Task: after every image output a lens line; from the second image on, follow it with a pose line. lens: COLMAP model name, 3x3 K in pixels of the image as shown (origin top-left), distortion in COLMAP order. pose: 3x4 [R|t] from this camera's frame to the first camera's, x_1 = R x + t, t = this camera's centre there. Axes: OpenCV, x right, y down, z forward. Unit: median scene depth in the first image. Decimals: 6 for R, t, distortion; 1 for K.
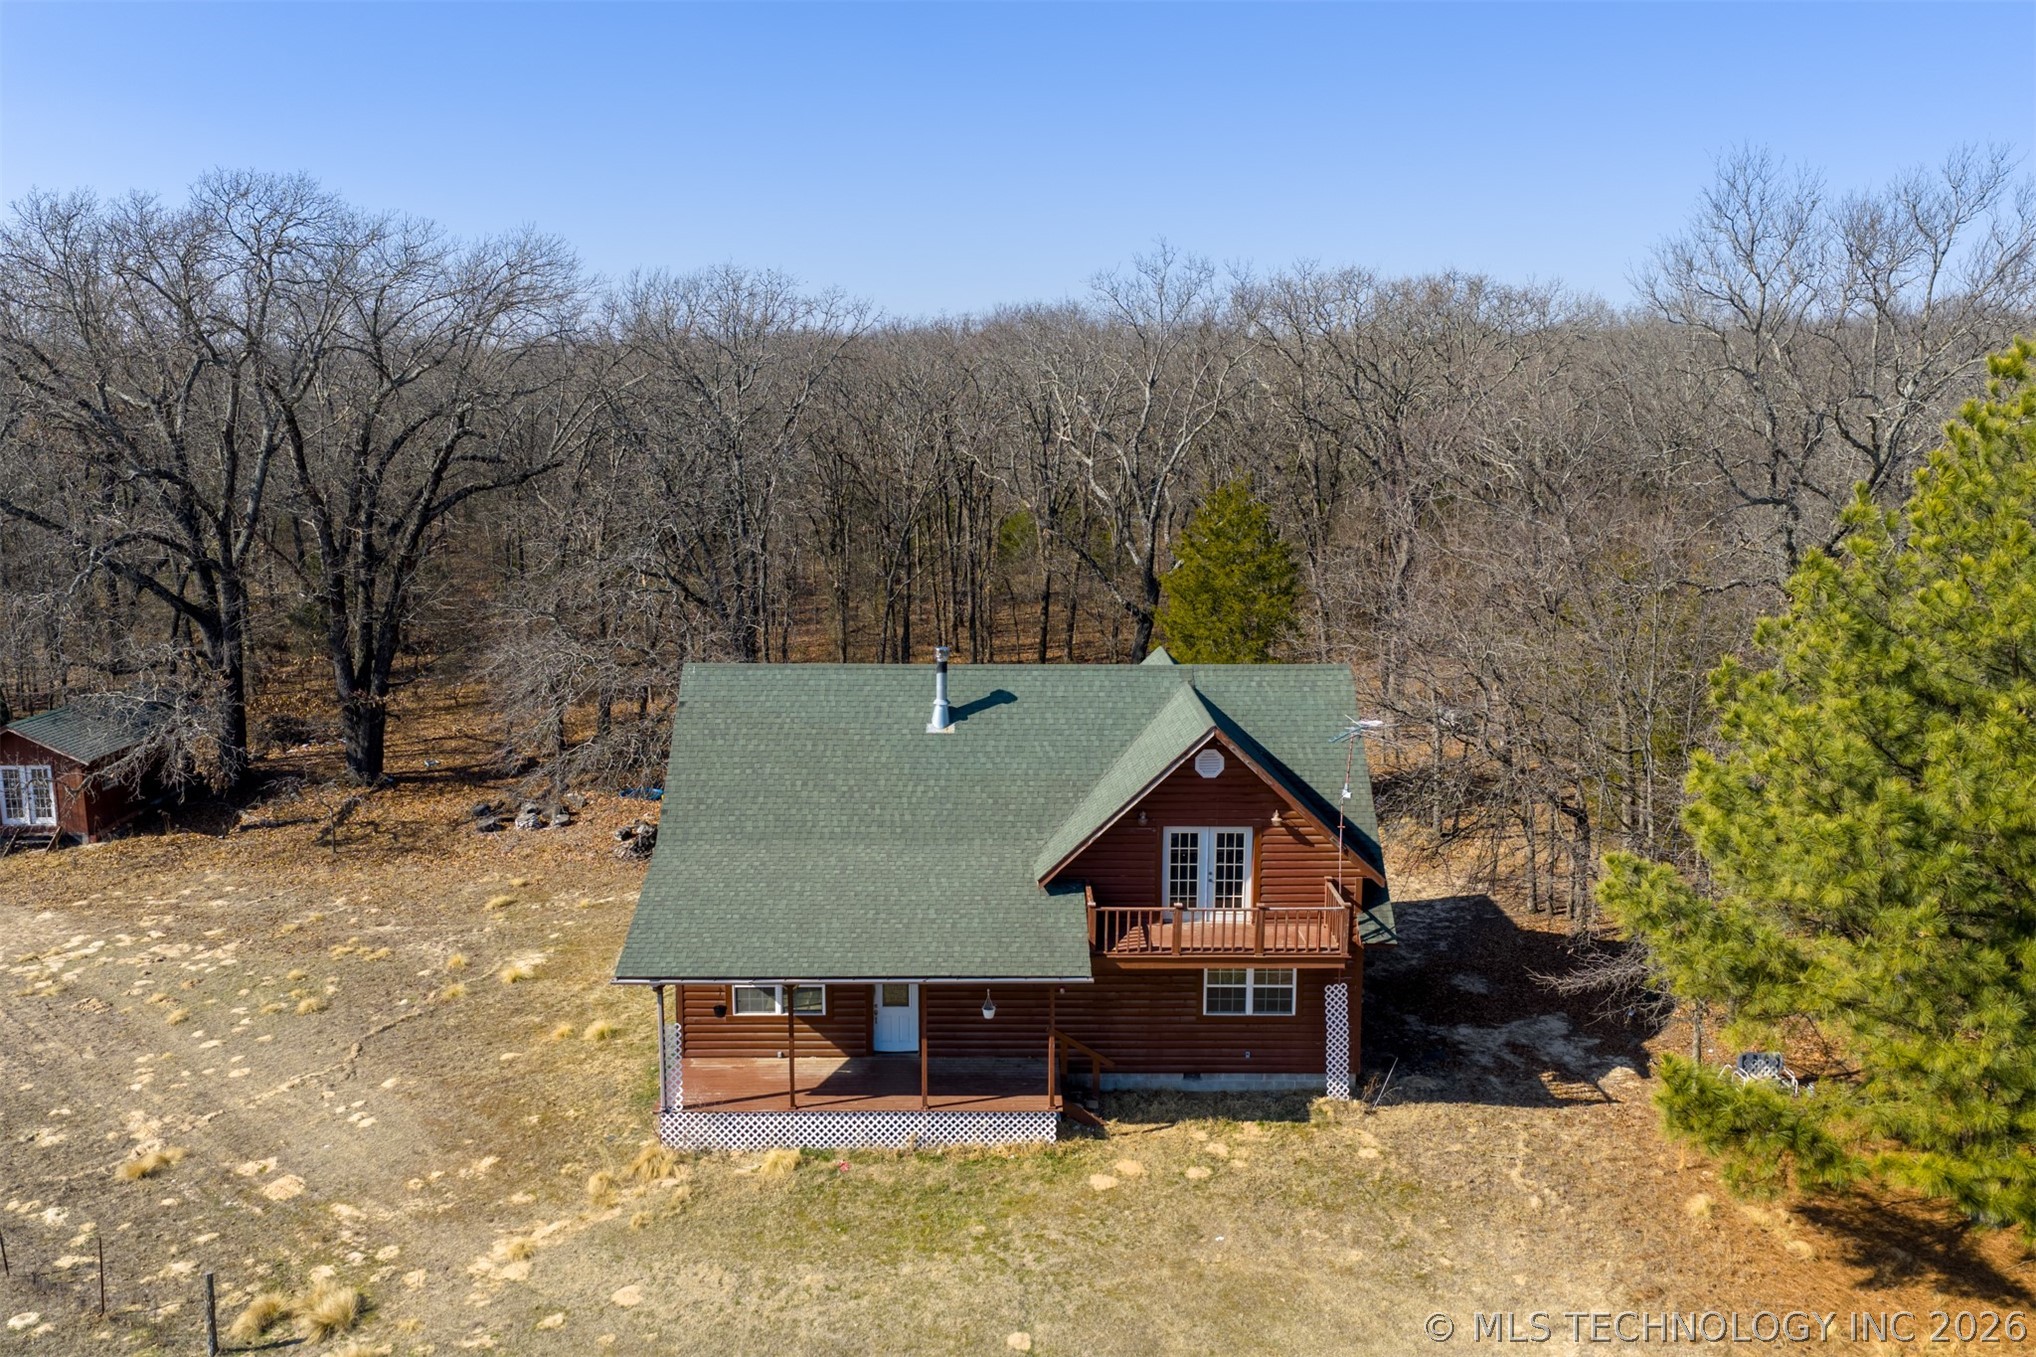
lens RADIAL K [[1692.7, 0, 1018.0], [0, 1692.7, 678.5], [0, 0, 1]] dist [0.003292, -0.008828]
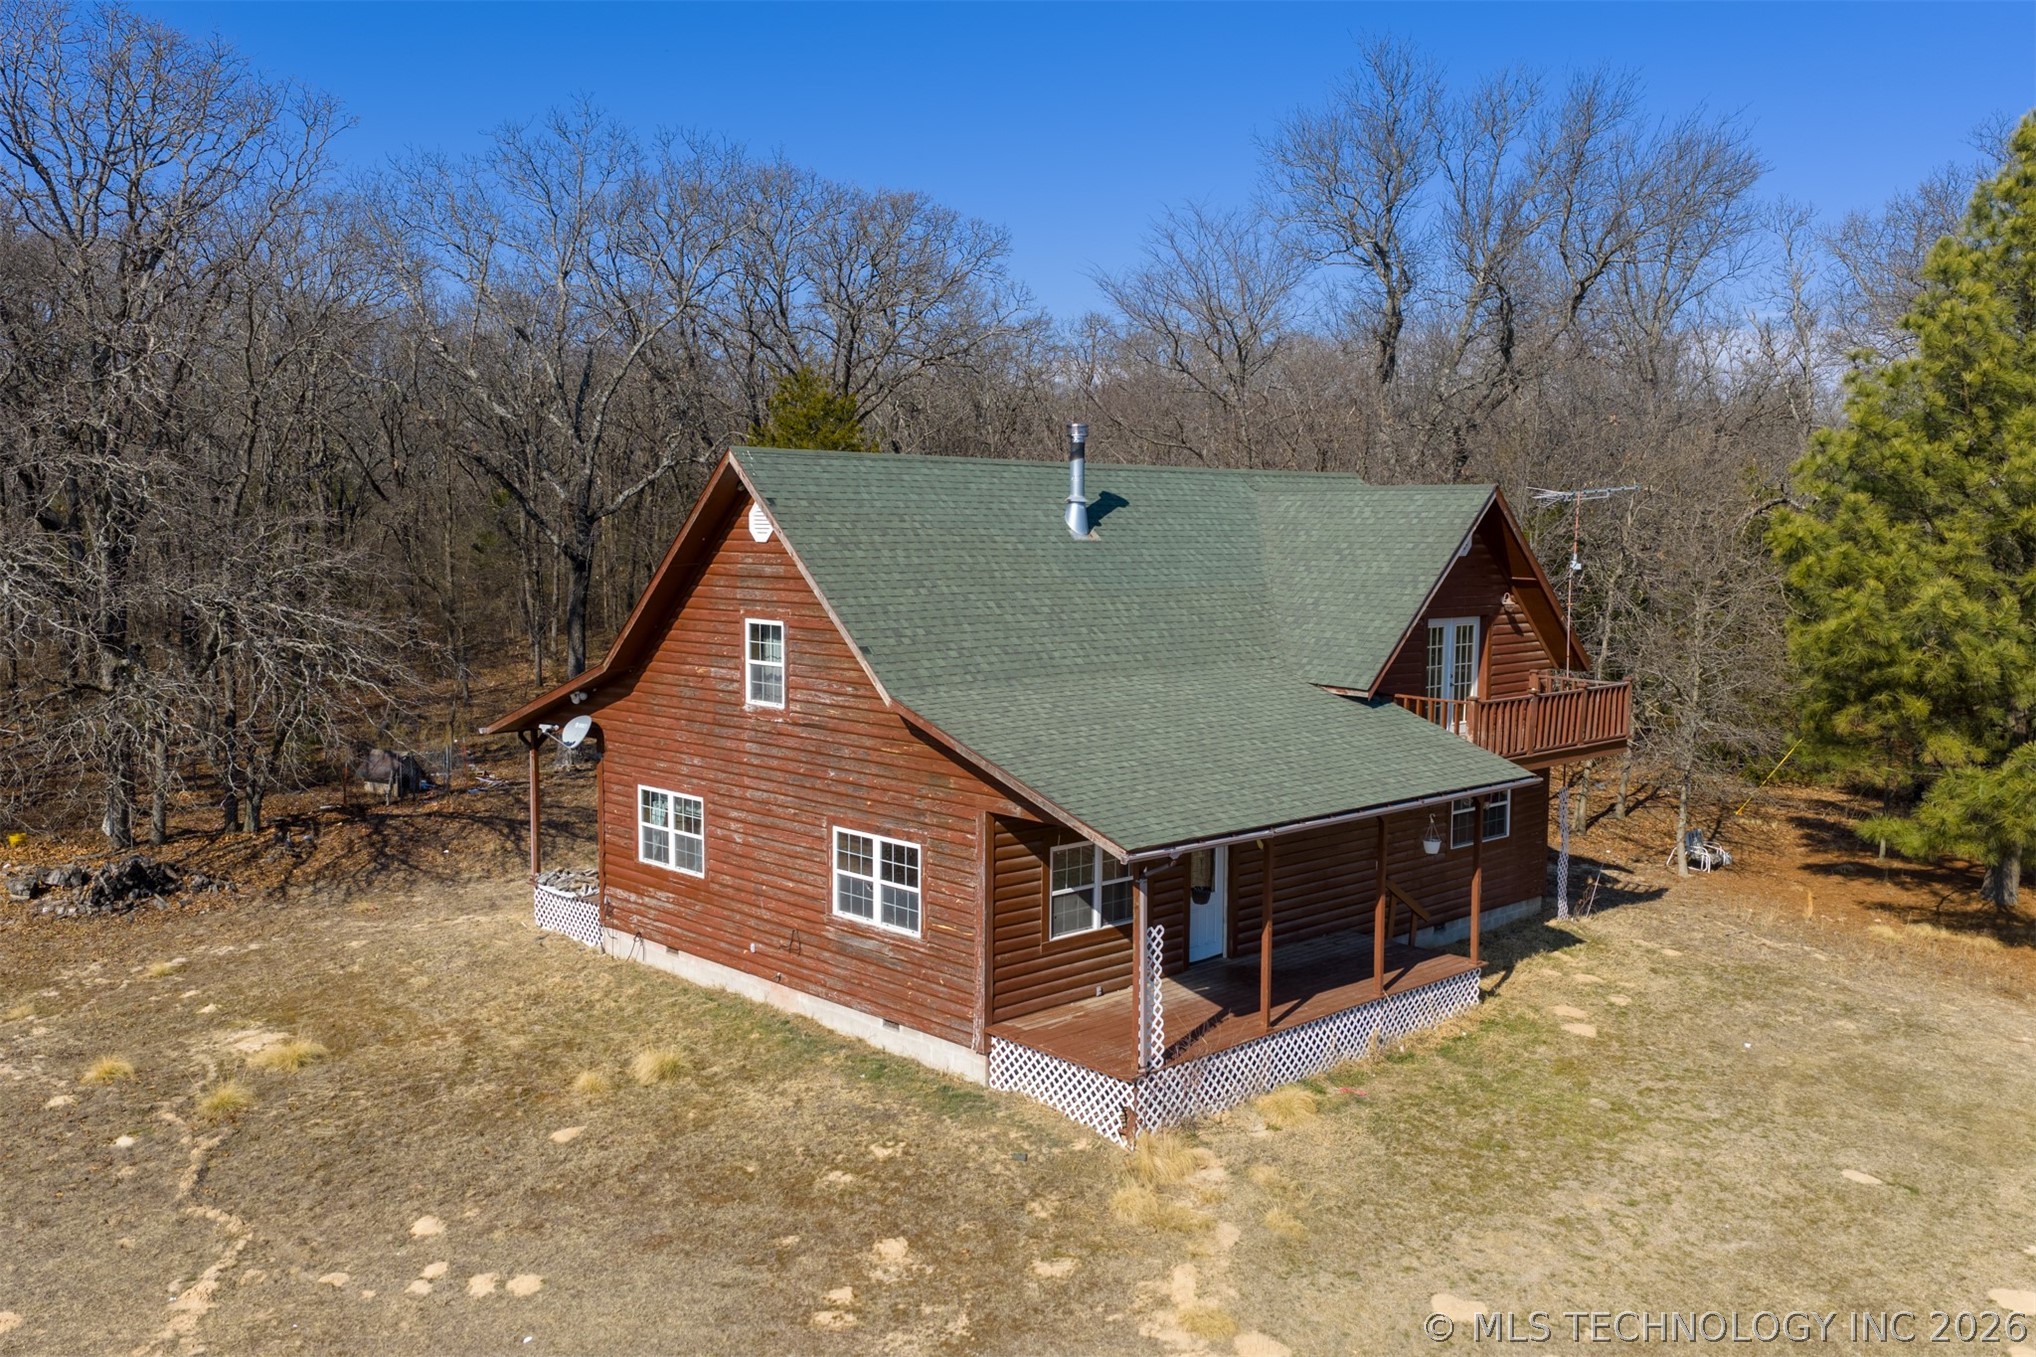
lens RADIAL K [[1692.7, 0, 1018.0], [0, 1692.7, 678.5], [0, 0, 1]] dist [0.003292, -0.008828]
pose [[0.729448, -0.057670, 0.681601, -0.616674], [0.107052, 0.993786, -0.030483, 0.120058], [-0.675607, 0.095203, 0.731089, 0.537215]]
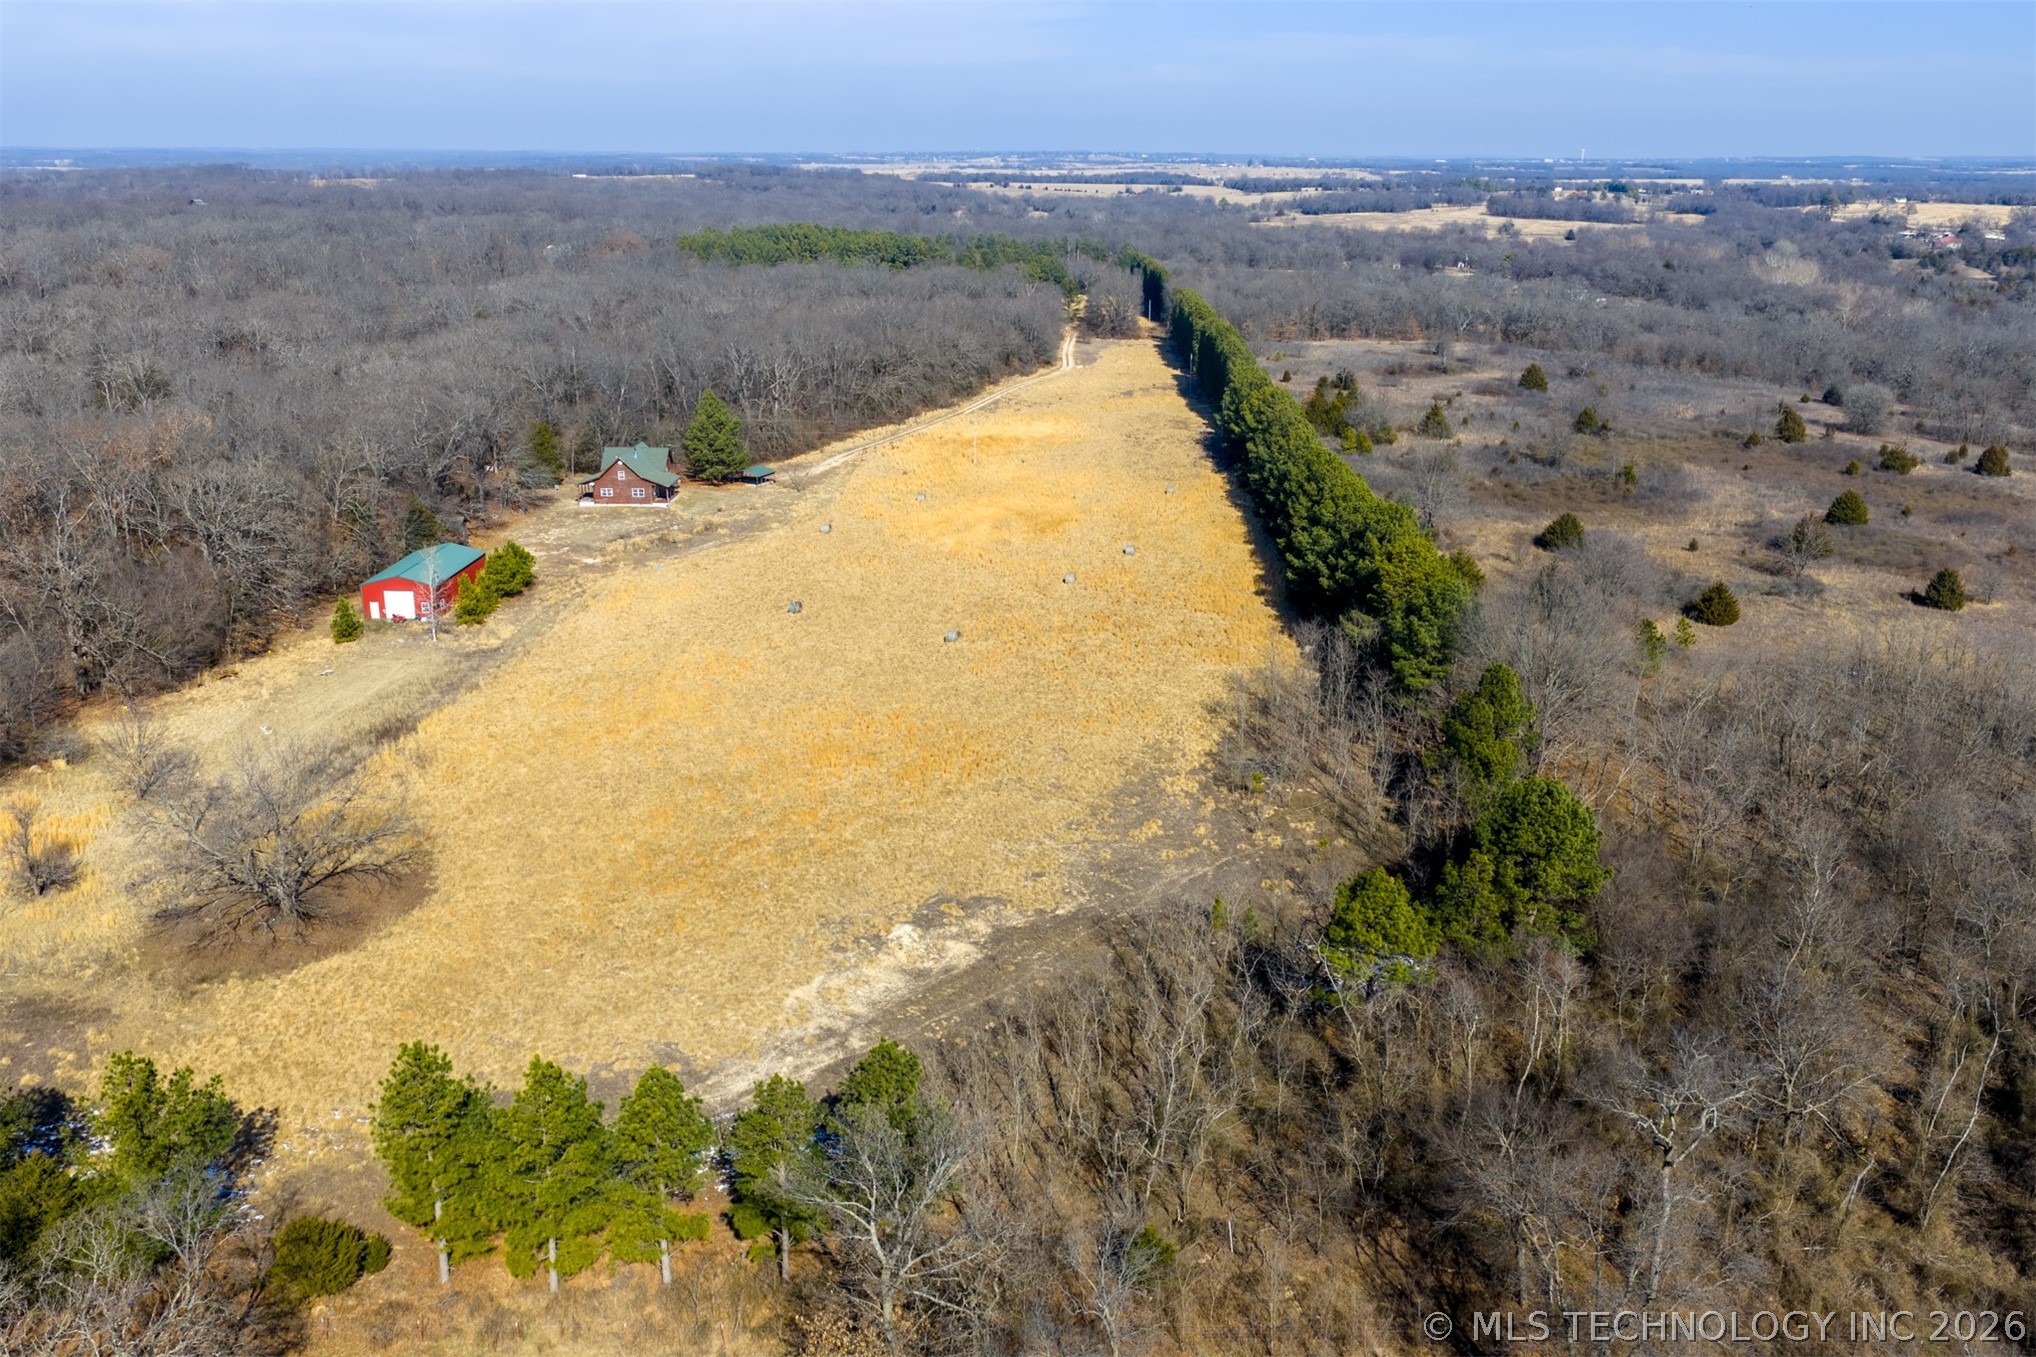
lens RADIAL K [[1692.7, 0, 1018.0], [0, 1692.7, 678.5], [0, 0, 1]] dist [0.003292, -0.008828]
pose [[0.031422, -0.297348, 0.954252, -8.063909], [0.162735, 0.943506, 0.288641, -1.016966], [-0.986169, 0.146220, 0.078036, -1.192045]]
